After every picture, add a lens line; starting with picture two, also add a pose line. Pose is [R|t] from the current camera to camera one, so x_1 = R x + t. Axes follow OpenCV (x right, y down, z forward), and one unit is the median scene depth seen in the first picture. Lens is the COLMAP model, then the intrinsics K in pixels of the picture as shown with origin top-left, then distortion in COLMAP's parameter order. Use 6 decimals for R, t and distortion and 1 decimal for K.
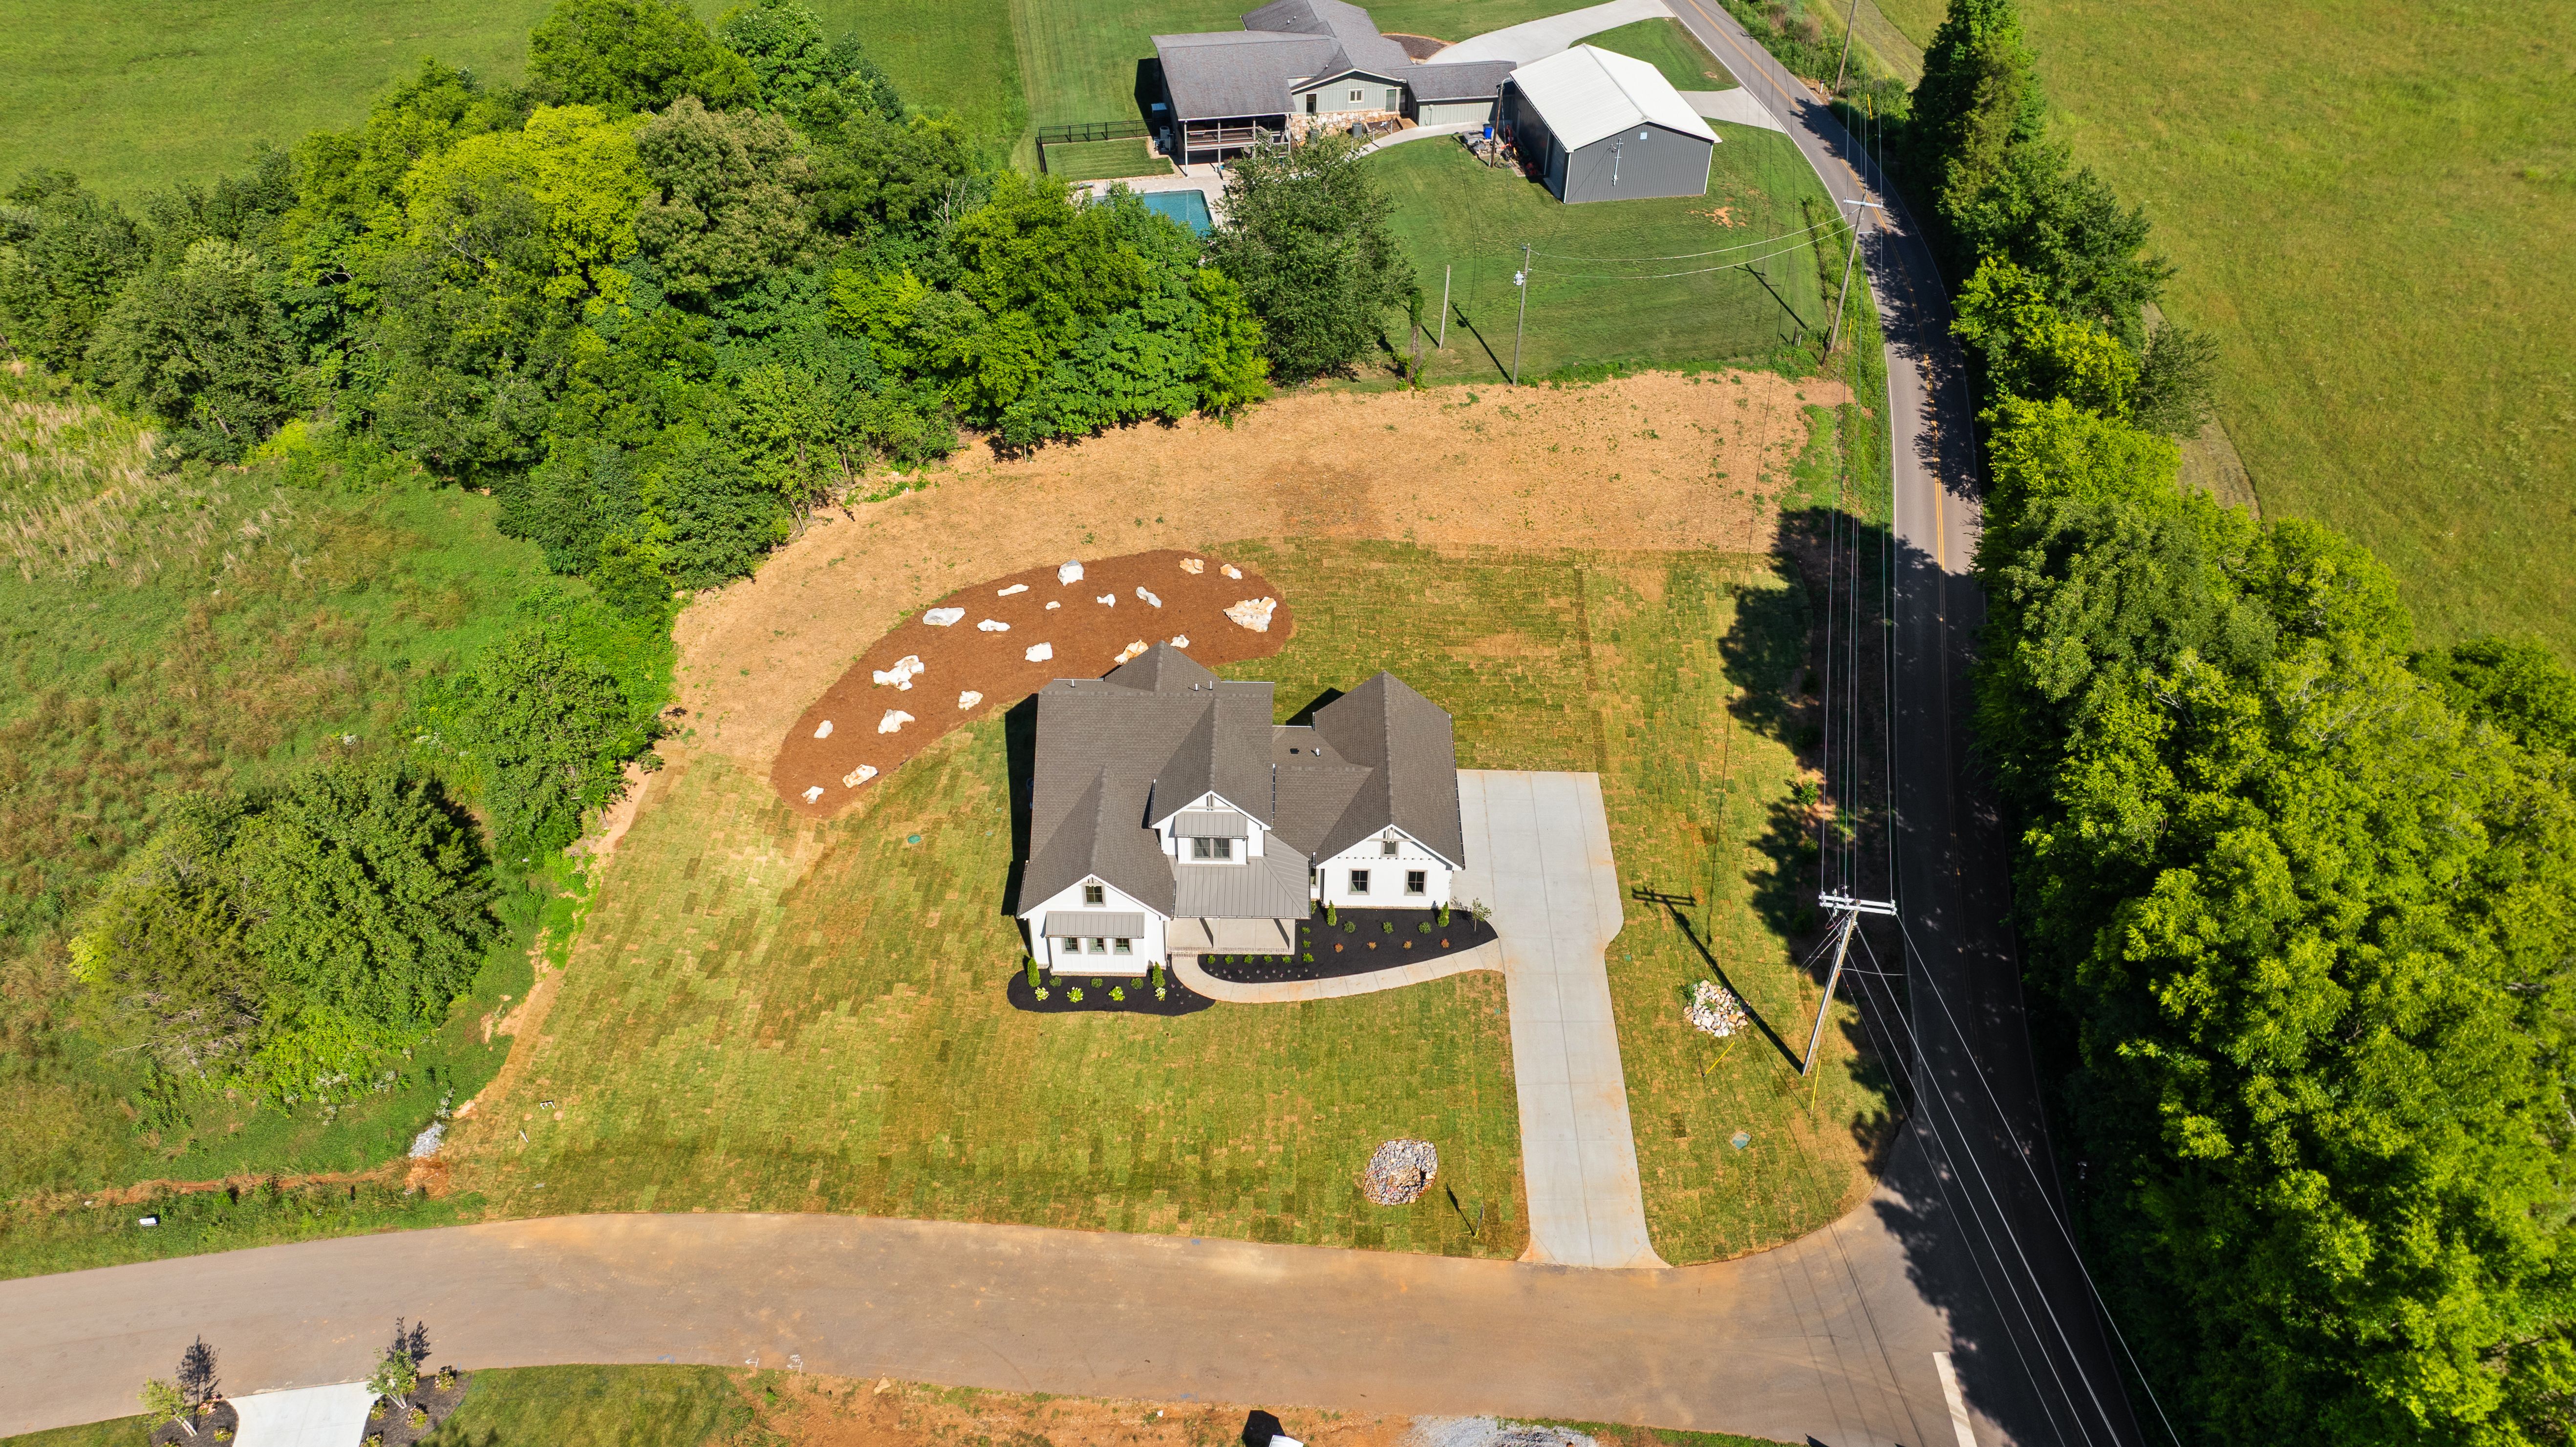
lens RADIAL K [[1803.7, 0, 1275.3], [0, 1803.7, 721.2], [0, 0, 1]] dist [-0.014206, 0.003675]
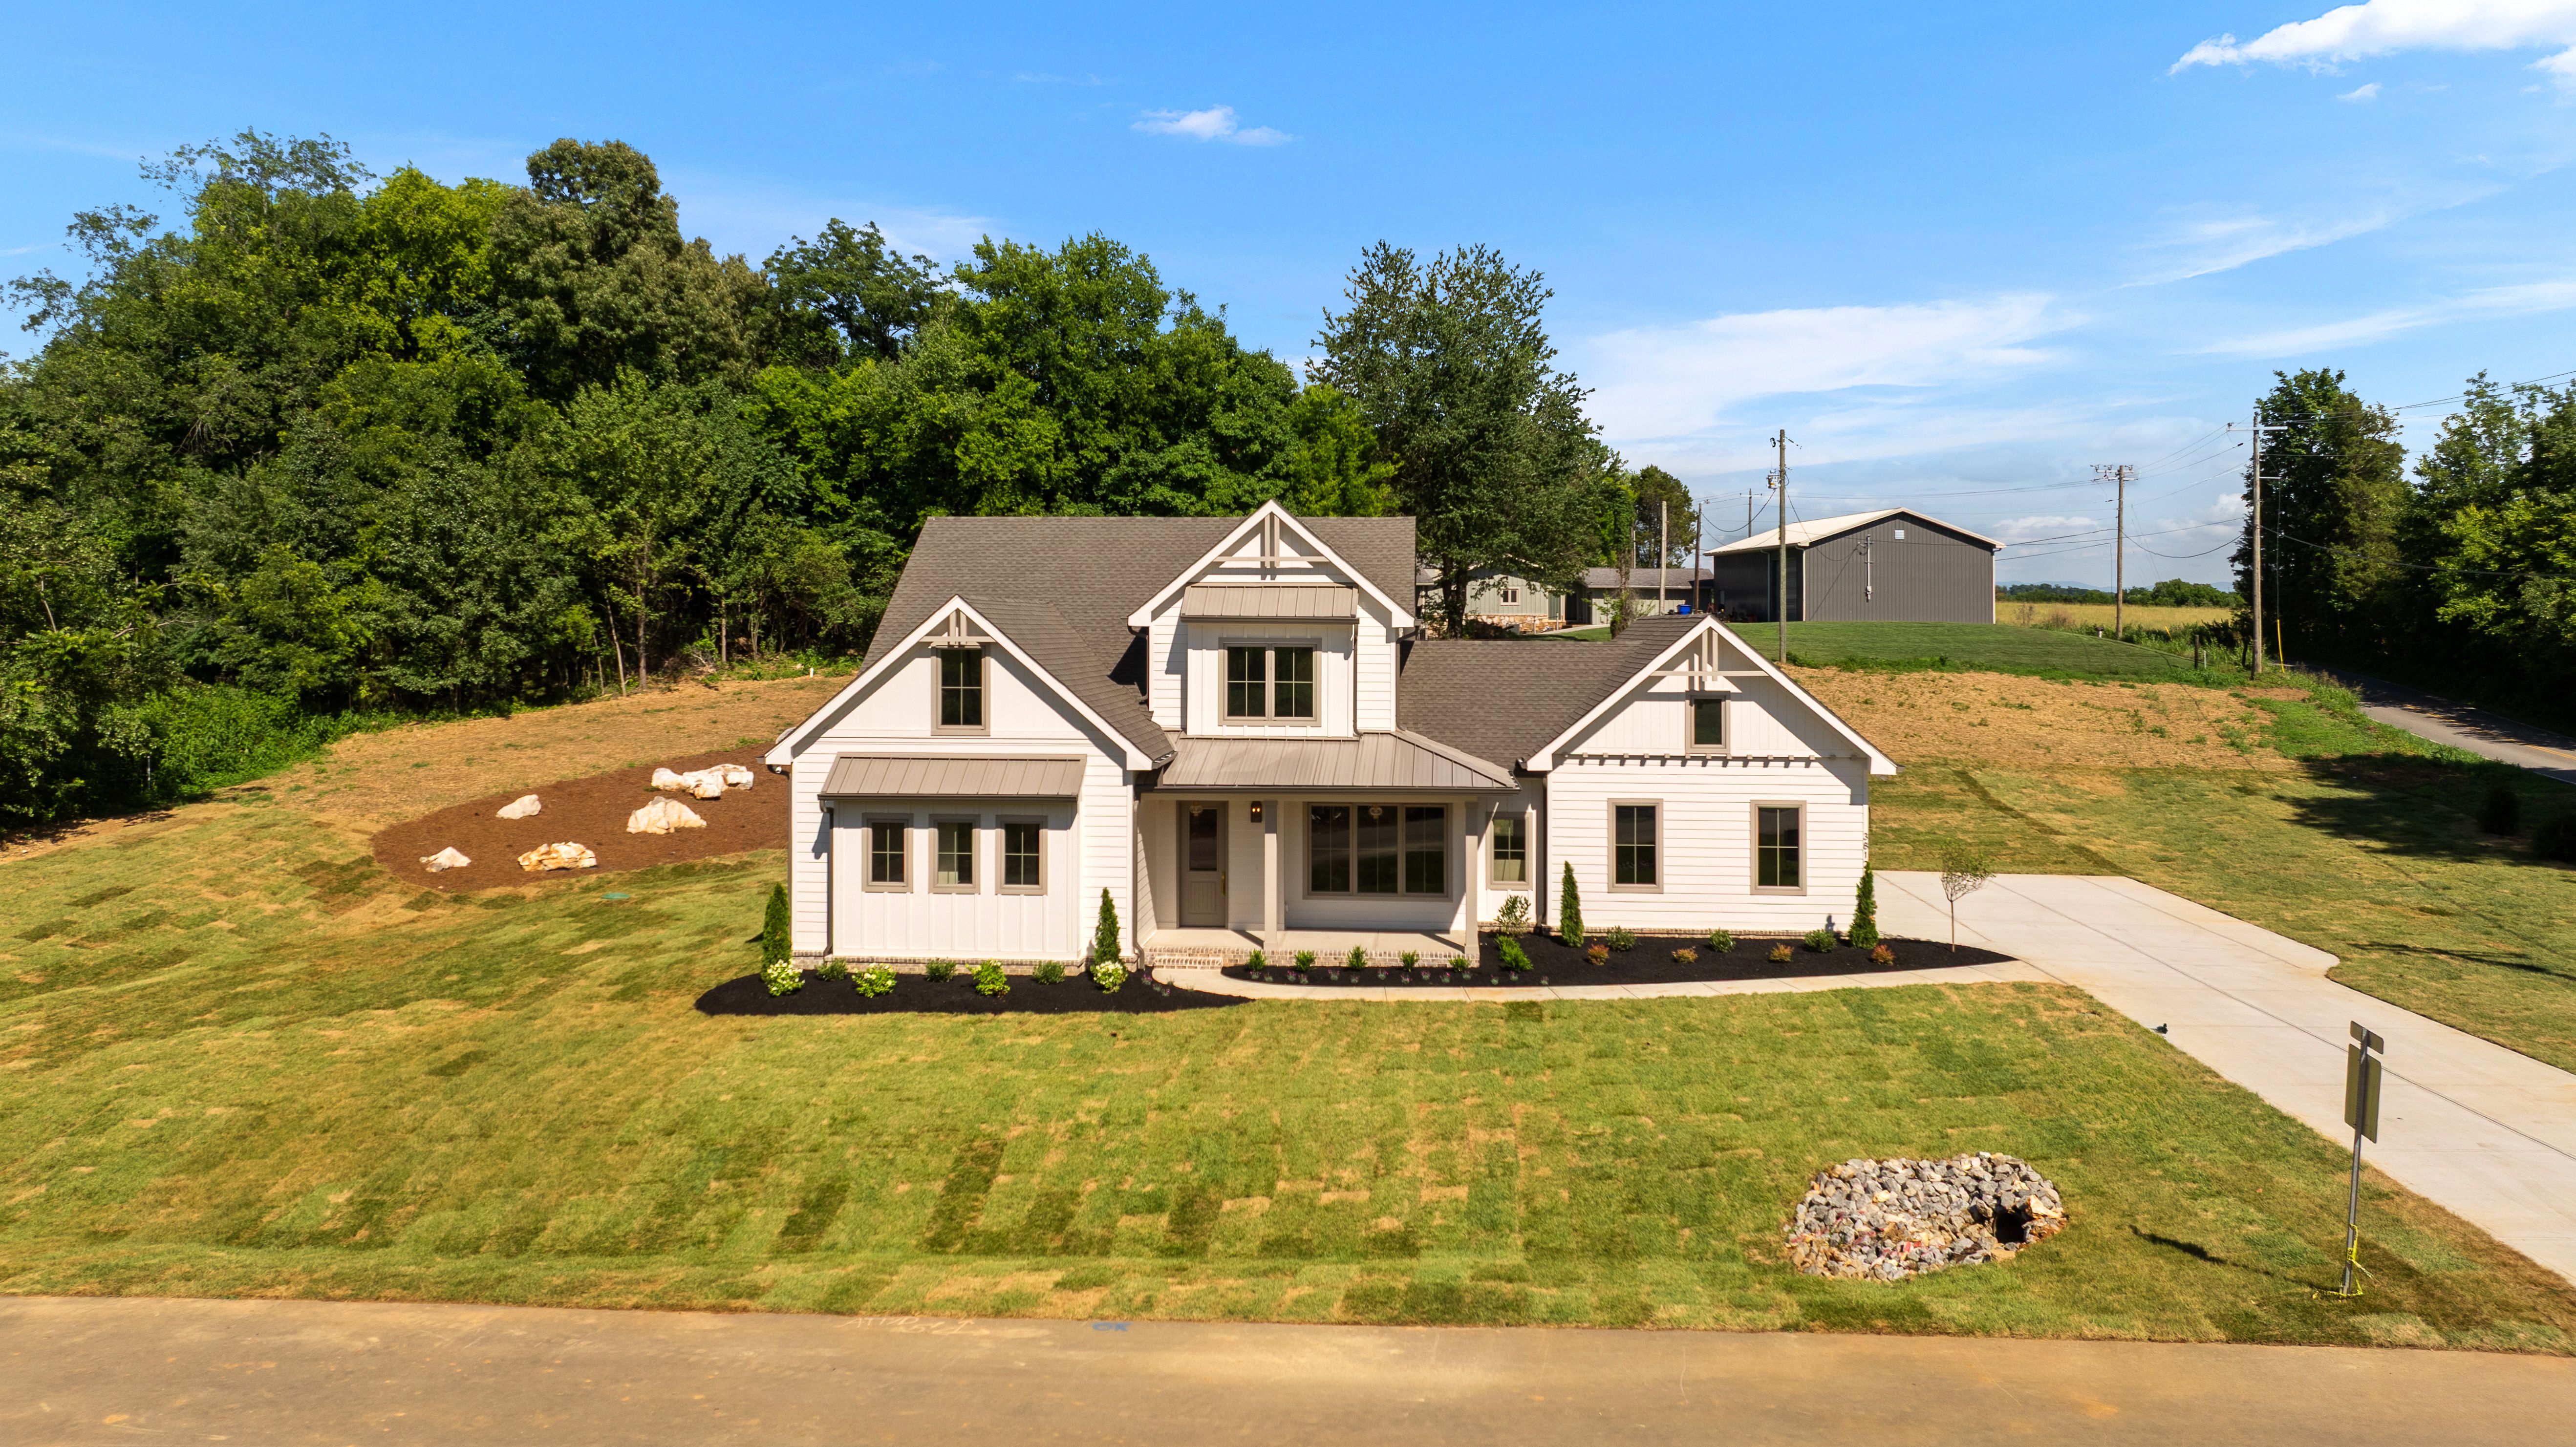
lens RADIAL K [[1831.0, 0, 1262.1], [0, 1831.0, 611.6], [0, 0, 1]] dist [-0.001760, 0.000069]
pose [[0.997265, -0.001057, -0.073902, -0.005935], [-0.048090, 0.750010, -0.659676, 0.334846], [0.056124, 0.661426, 0.747907, 0.680406]]
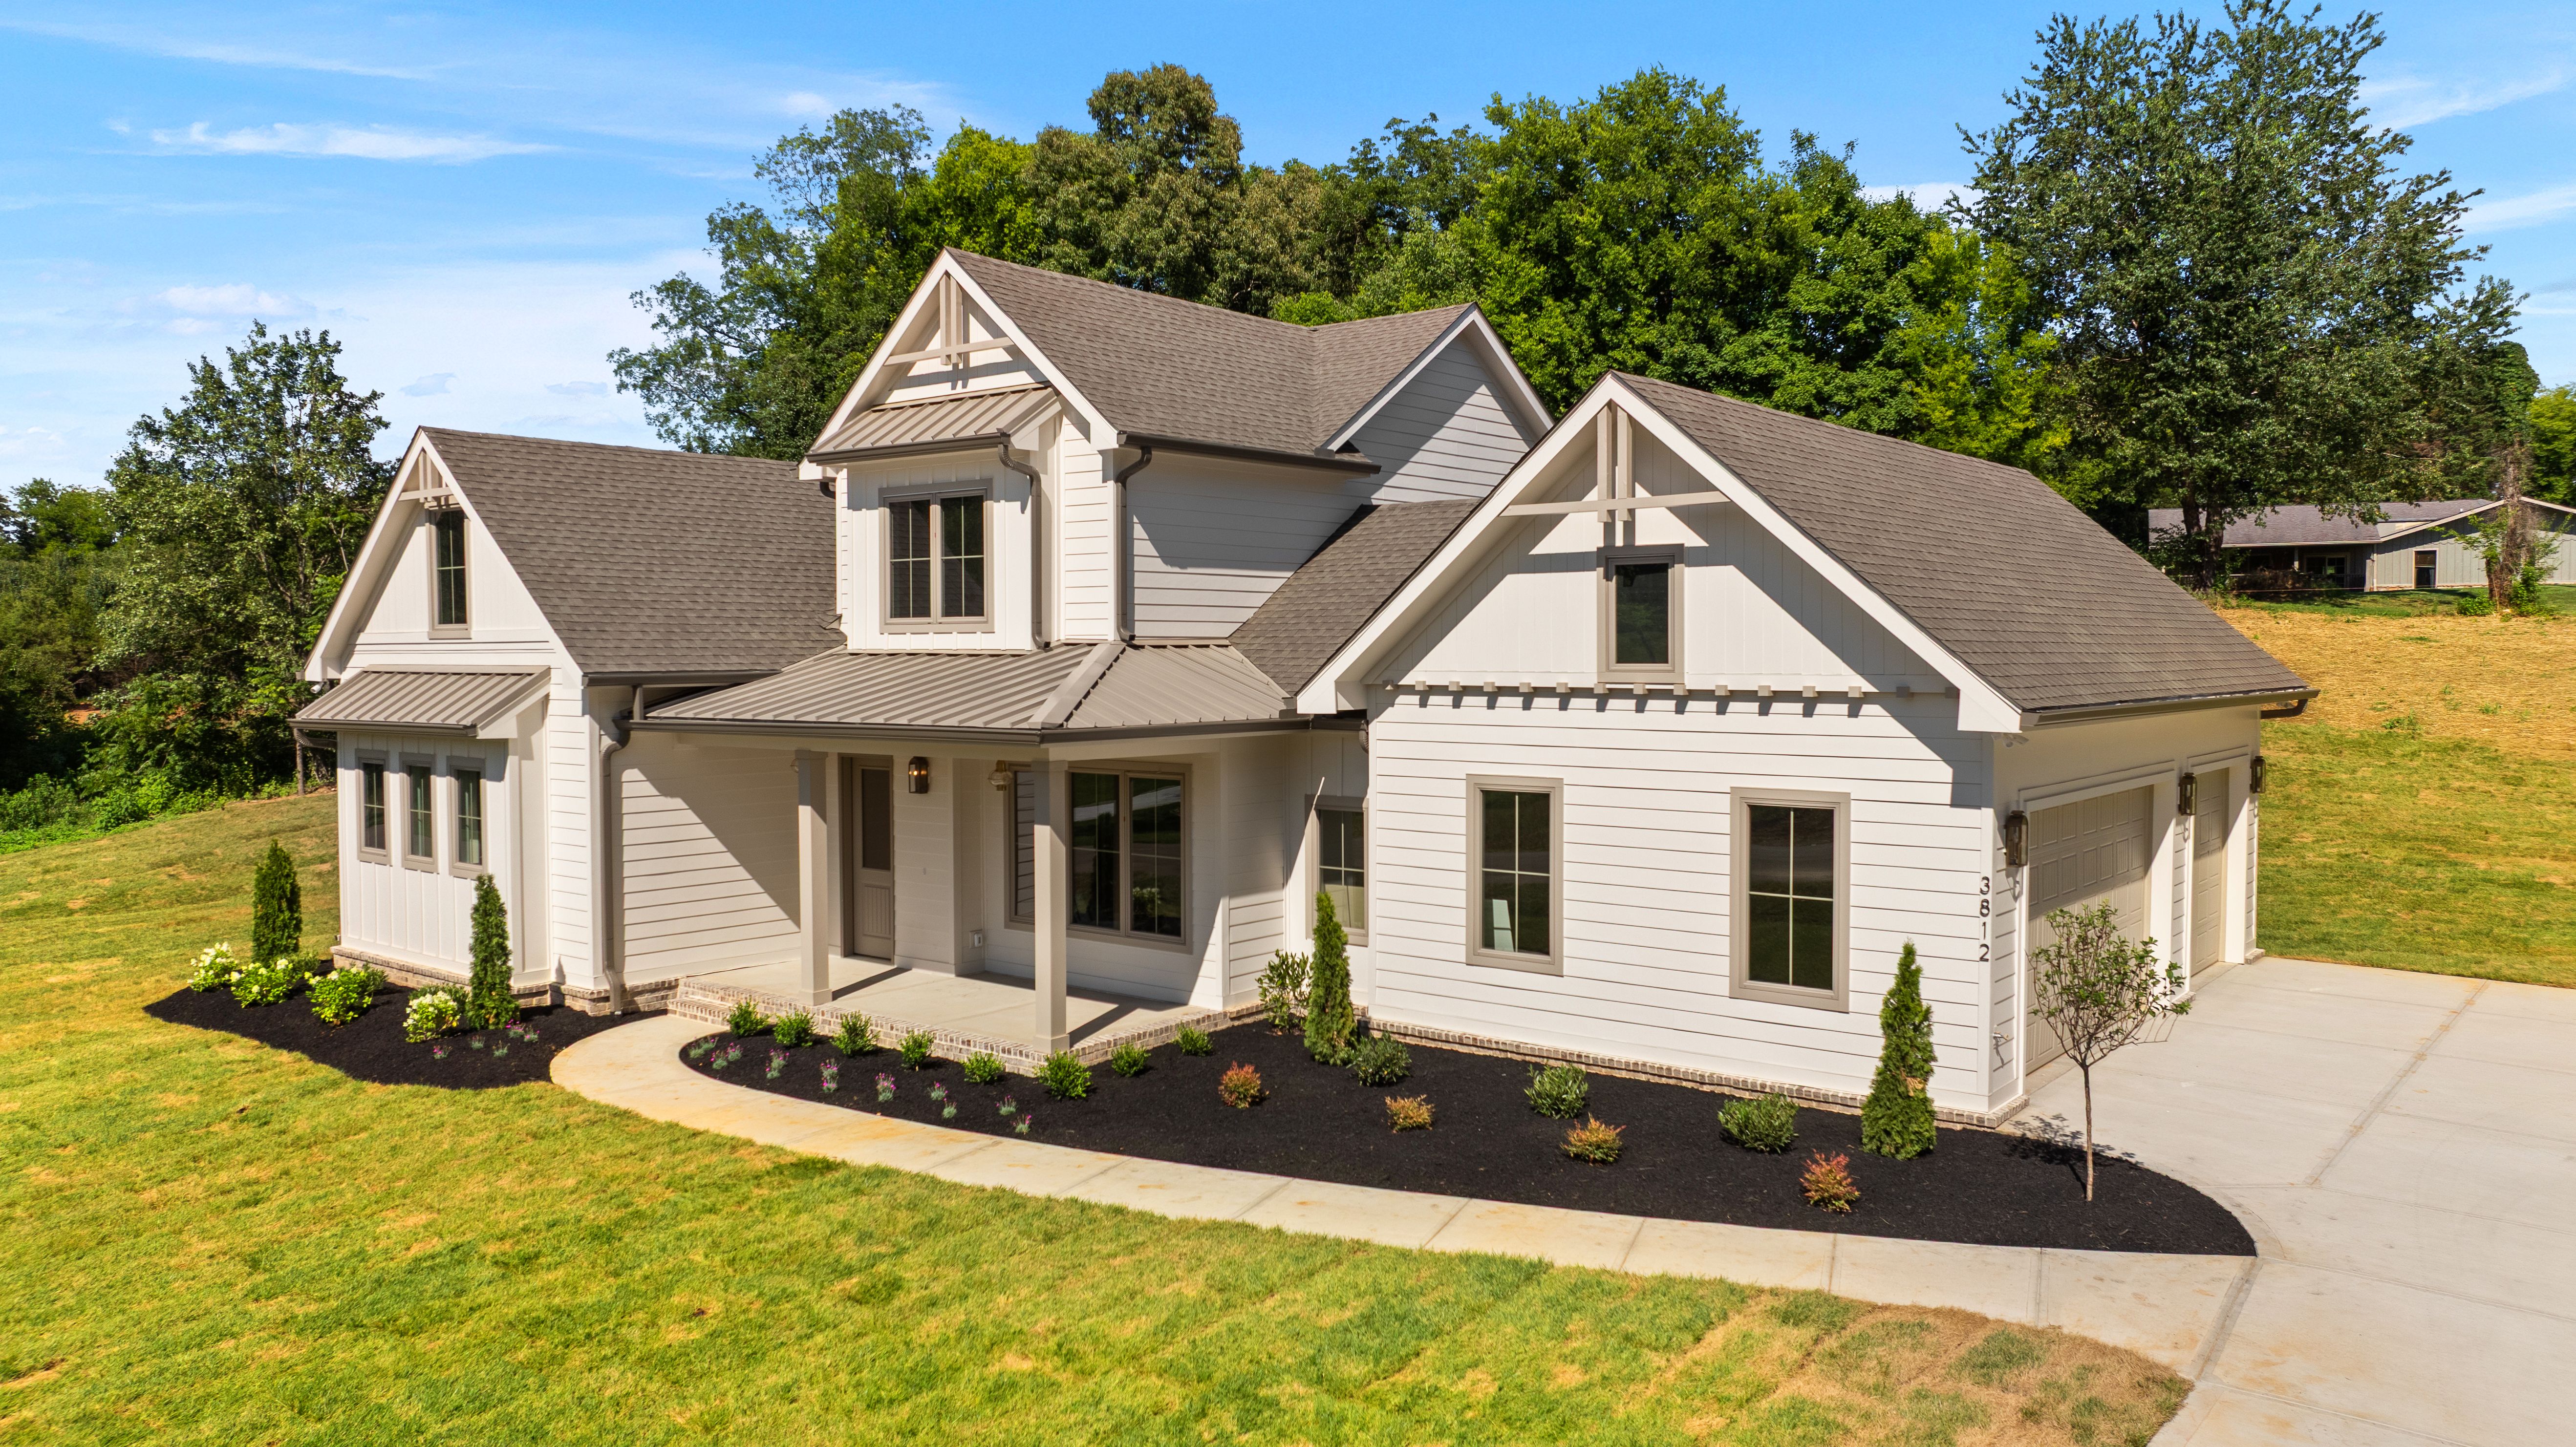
lens RADIAL K [[1792.6, 0, 1288.0], [0, 1792.6, 723.5], [0, 0, 1]] dist [-0.002595, 0.000921]
pose [[0.789135, 0.019209, -0.613919, 0.151671], [-0.398369, 0.776783, -0.487761, 0.187352], [0.467512, 0.629475, 0.620639, 0.890092]]
